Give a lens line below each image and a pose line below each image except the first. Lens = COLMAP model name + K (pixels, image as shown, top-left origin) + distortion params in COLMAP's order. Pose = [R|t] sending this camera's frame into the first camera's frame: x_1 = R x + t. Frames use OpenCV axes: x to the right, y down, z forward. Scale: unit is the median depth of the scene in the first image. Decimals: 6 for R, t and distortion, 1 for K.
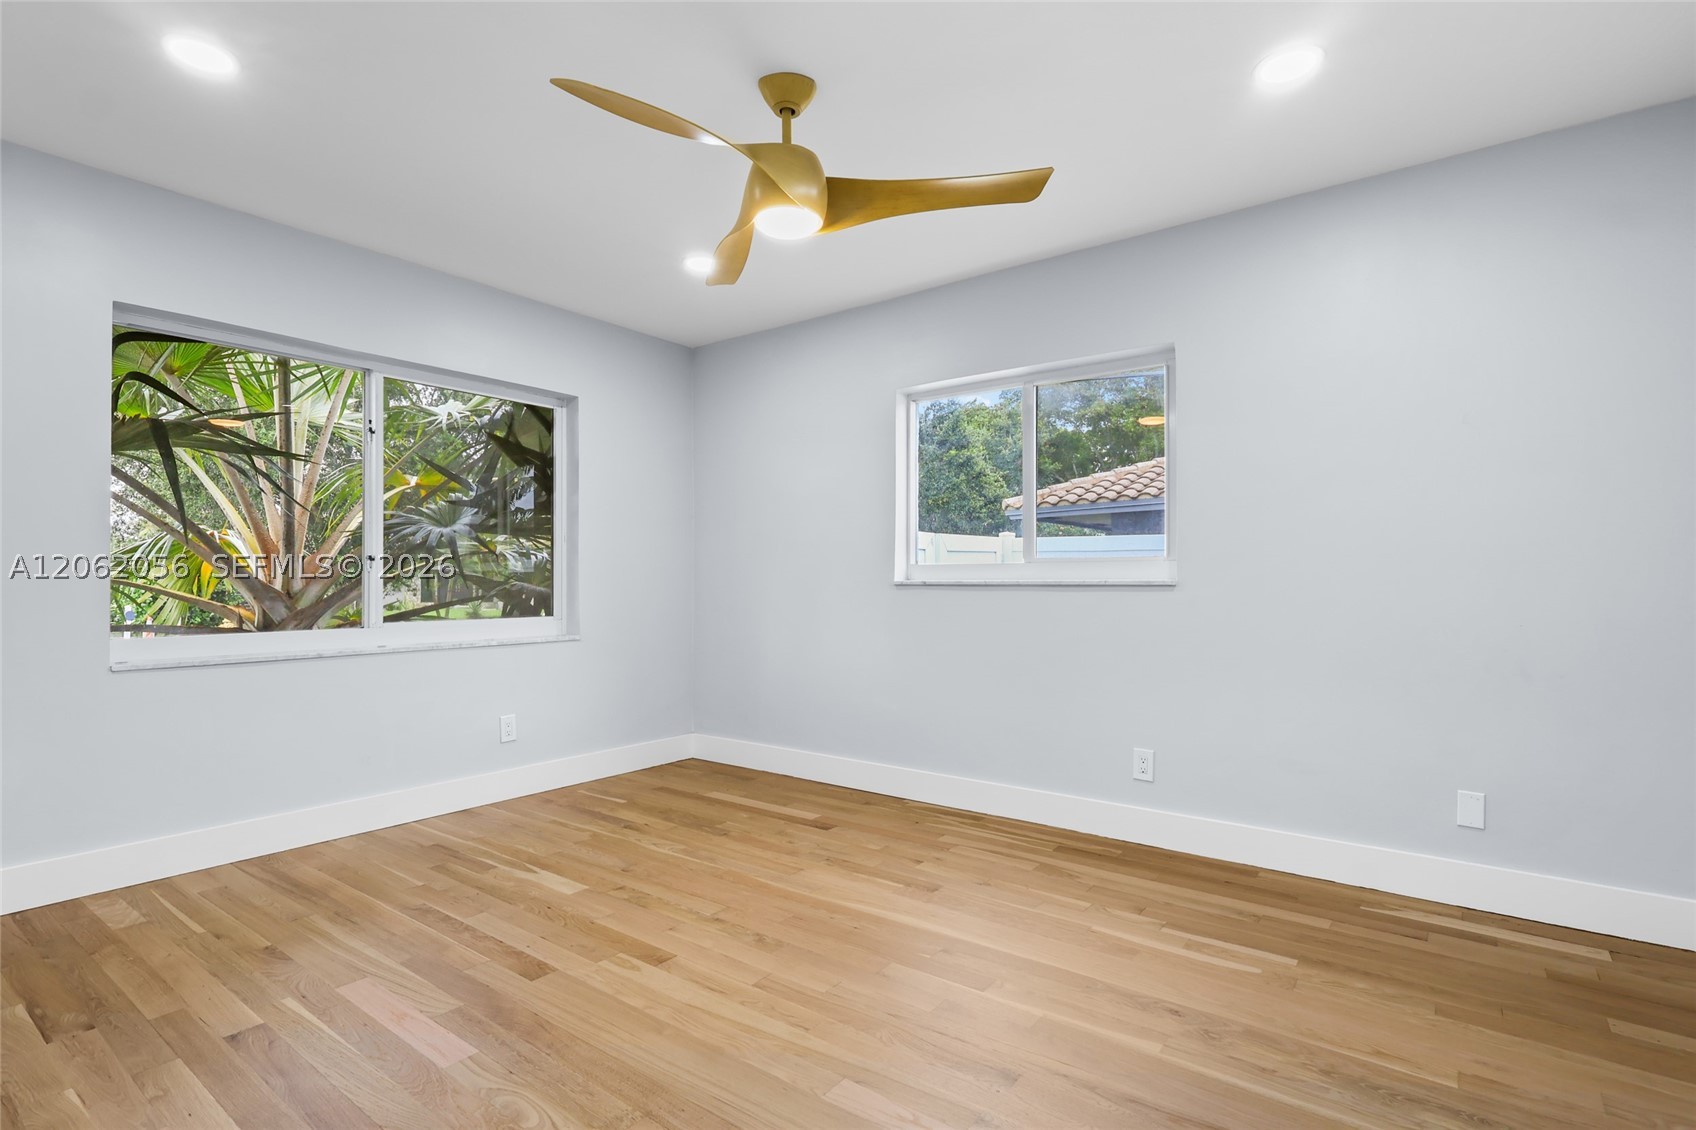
lens RADIAL K [[821.4, 0, 846.3], [0, 821.4, 577.1], [0, 0, 1]] dist [0.003318, -0.000353]
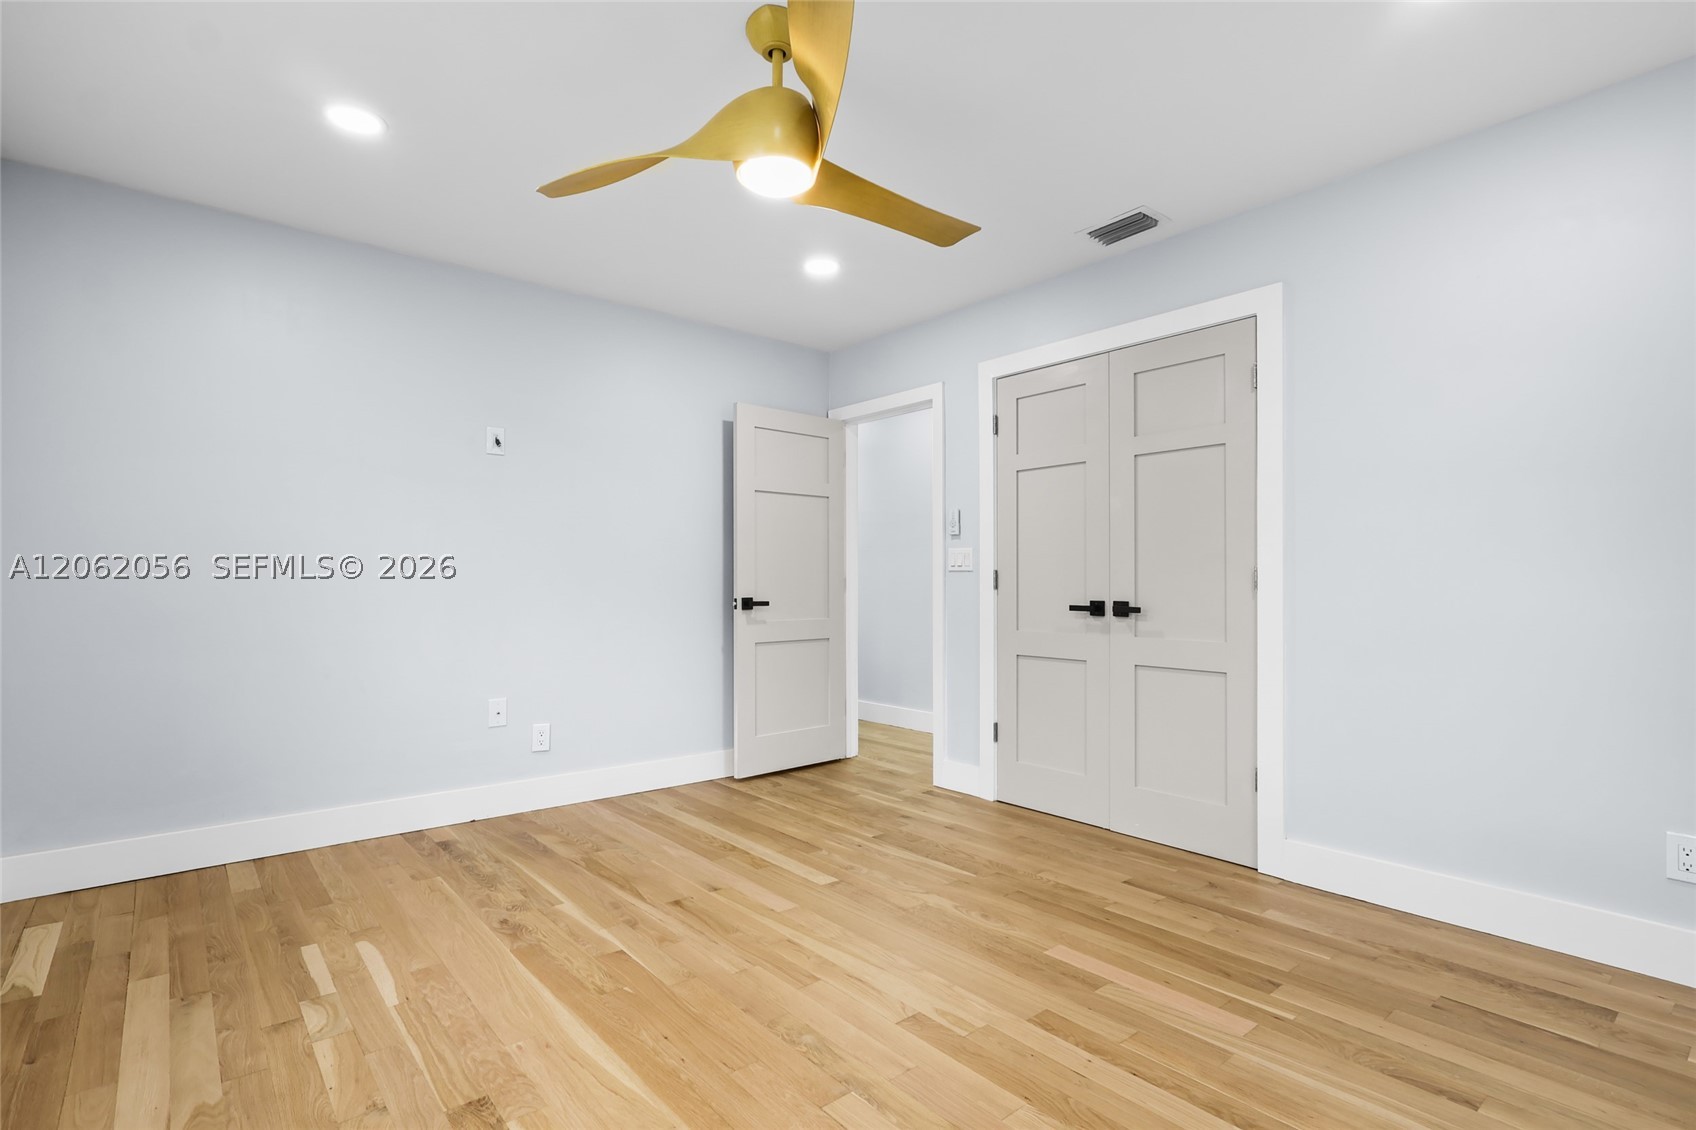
lens RADIAL K [[821.4, 0, 846.3], [0, 821.4, 577.1], [0, 0, 1]] dist [0.003318, -0.000353]
pose [[-0.975202, -0.002066, 0.221306, -0.354480], [-0.005242, 0.999892, -0.013763, 0.011883], [-0.221254, -0.014582, -0.975107, 1.910907]]
